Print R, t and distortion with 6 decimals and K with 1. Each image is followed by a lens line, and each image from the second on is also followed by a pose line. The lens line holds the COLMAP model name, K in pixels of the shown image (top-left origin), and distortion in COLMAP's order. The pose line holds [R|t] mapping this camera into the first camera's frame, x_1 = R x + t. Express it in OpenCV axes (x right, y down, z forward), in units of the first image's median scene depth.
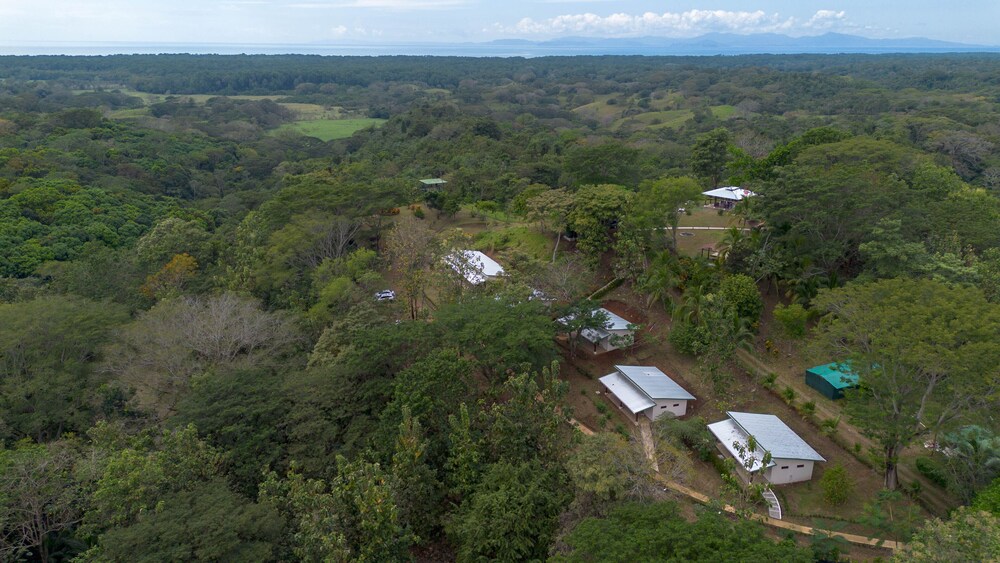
lens RADIAL K [[703.5, 0, 498.6], [0, 703.5, 284.1], [0, 0, 1]] dist [0.085051, -0.089569]
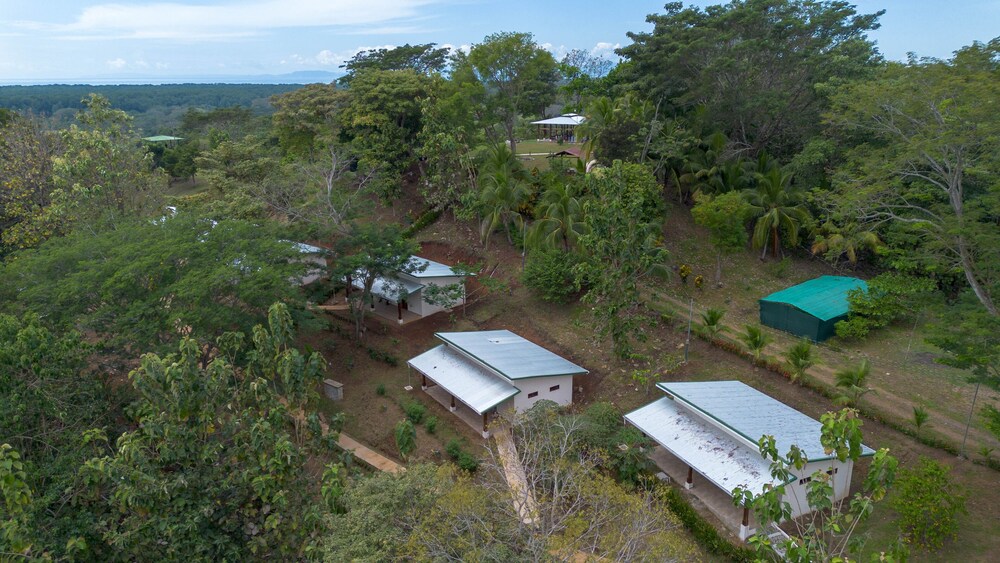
lens RADIAL K [[703.5, 0, 498.6], [0, 703.5, 284.1], [0, 0, 1]] dist [0.085051, -0.089569]
pose [[0.965357, -0.088483, 0.245471, 0.081391], [0.097850, 0.994856, -0.026205, 0.094812], [-0.241889, 0.049316, 0.969050, 0.458352]]
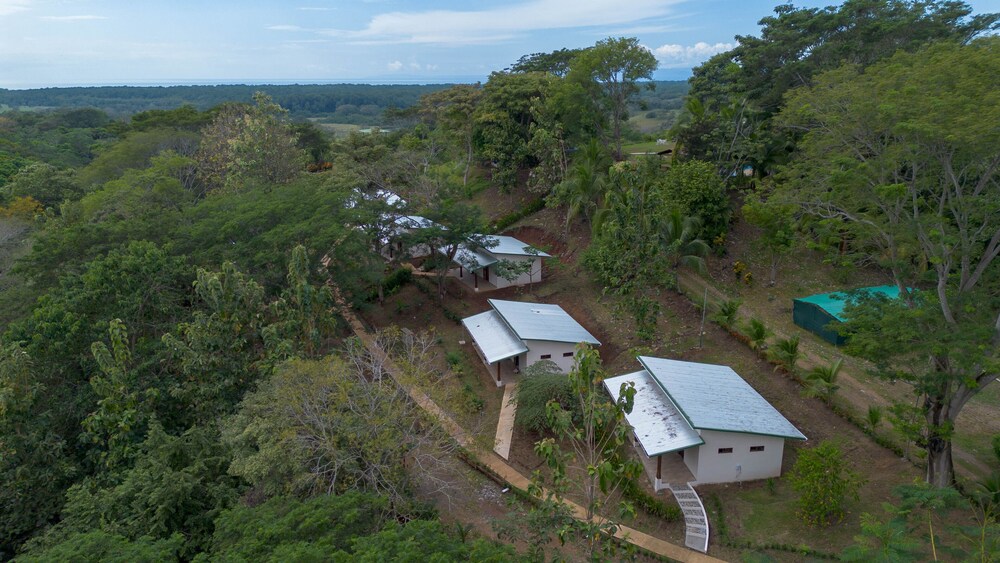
lens RADIAL K [[703.5, 0, 498.6], [0, 703.5, 284.1], [0, 0, 1]] dist [0.085051, -0.089569]
pose [[0.997616, 0.007111, -0.068647, 0.212230], [-0.009869, 0.999154, -0.039921, 0.124154], [0.068305, 0.040503, 0.996842, 0.369679]]
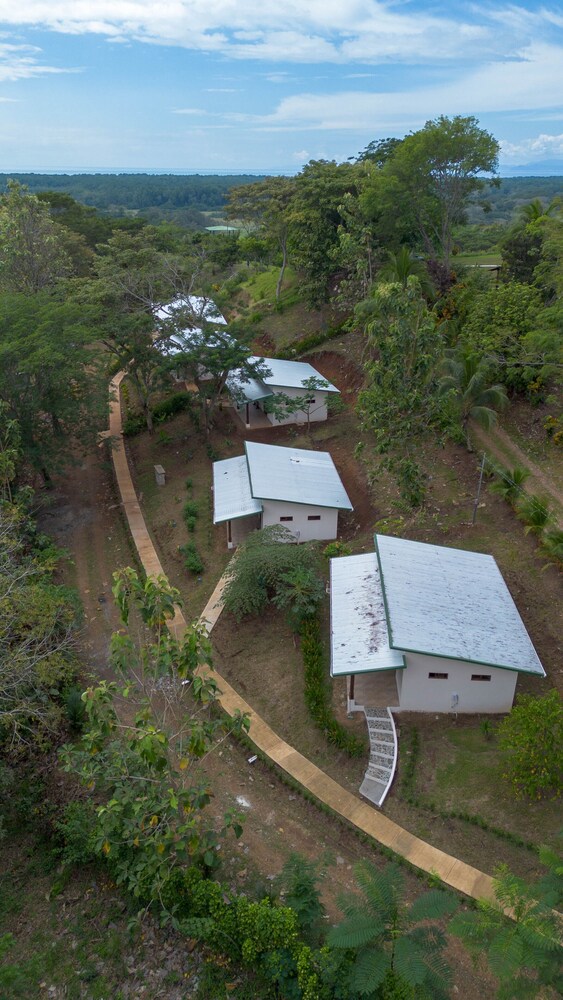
lens RADIAL K [[703.5, 0, 282.5], [0, 703.5, 497.8], [0, 0, 1]] dist [0.085051, -0.089569]
pose [[0.973749, 0.098529, -0.205196, 0.301295], [-0.076172, 0.990538, 0.114157, 0.092742], [0.214502, -0.095530, 0.972041, 0.468758]]
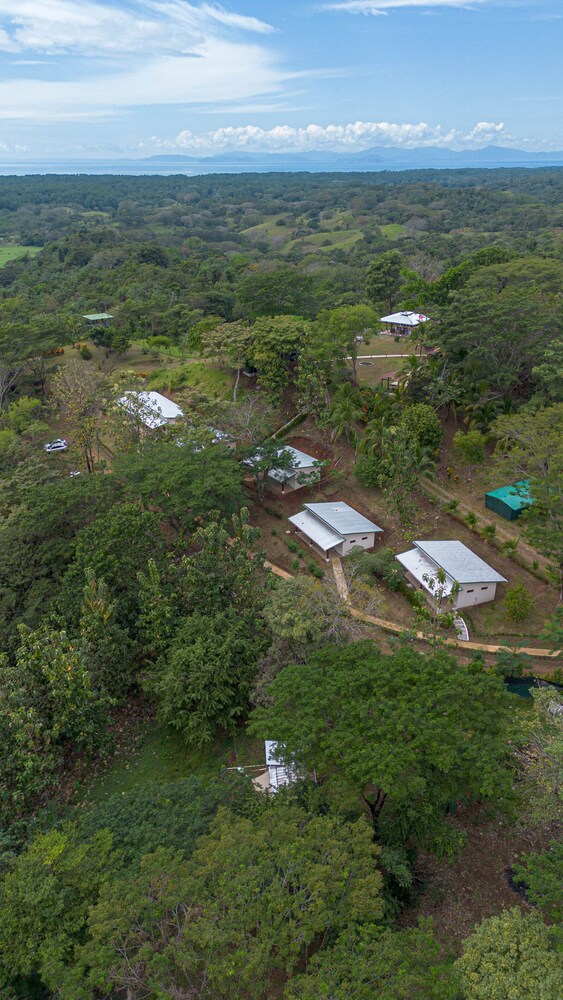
lens RADIAL K [[703.5, 0, 282.5], [0, 703.5, 497.8], [0, 0, 1]] dist [0.085051, -0.089569]
pose [[0.987628, -0.076720, 0.136764, 0.001222], [0.060384, 0.990955, 0.119838, -0.013286], [-0.144721, -0.110097, 0.983328, 0.032799]]
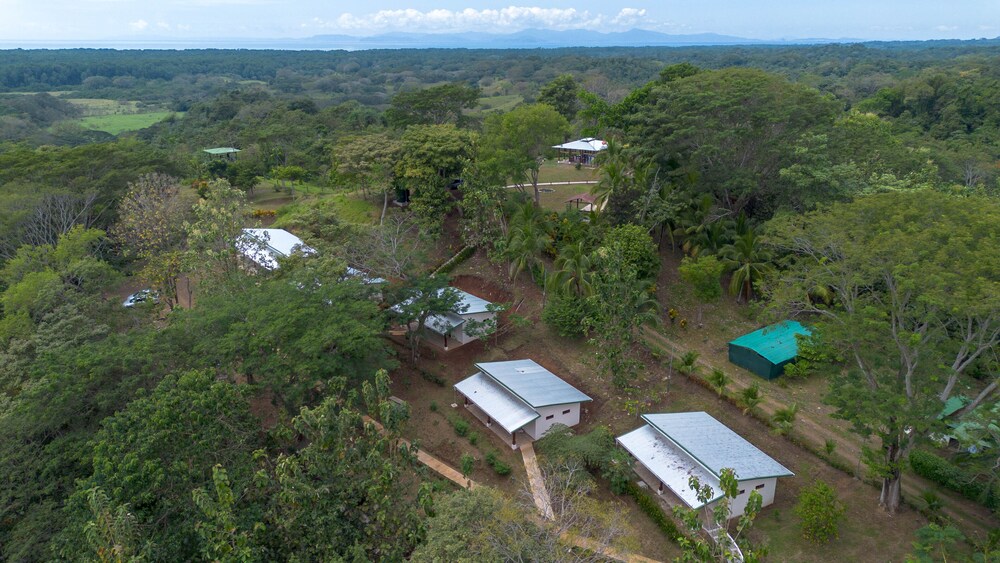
lens RADIAL K [[703.5, 0, 498.6], [0, 703.5, 284.1], [0, 0, 1]] dist [0.085051, -0.089569]
pose [[0.972829, -0.081012, 0.216889, 0.042088], [0.079727, 0.996709, 0.014683, 0.027921], [-0.217364, 0.003008, 0.976086, 0.311051]]
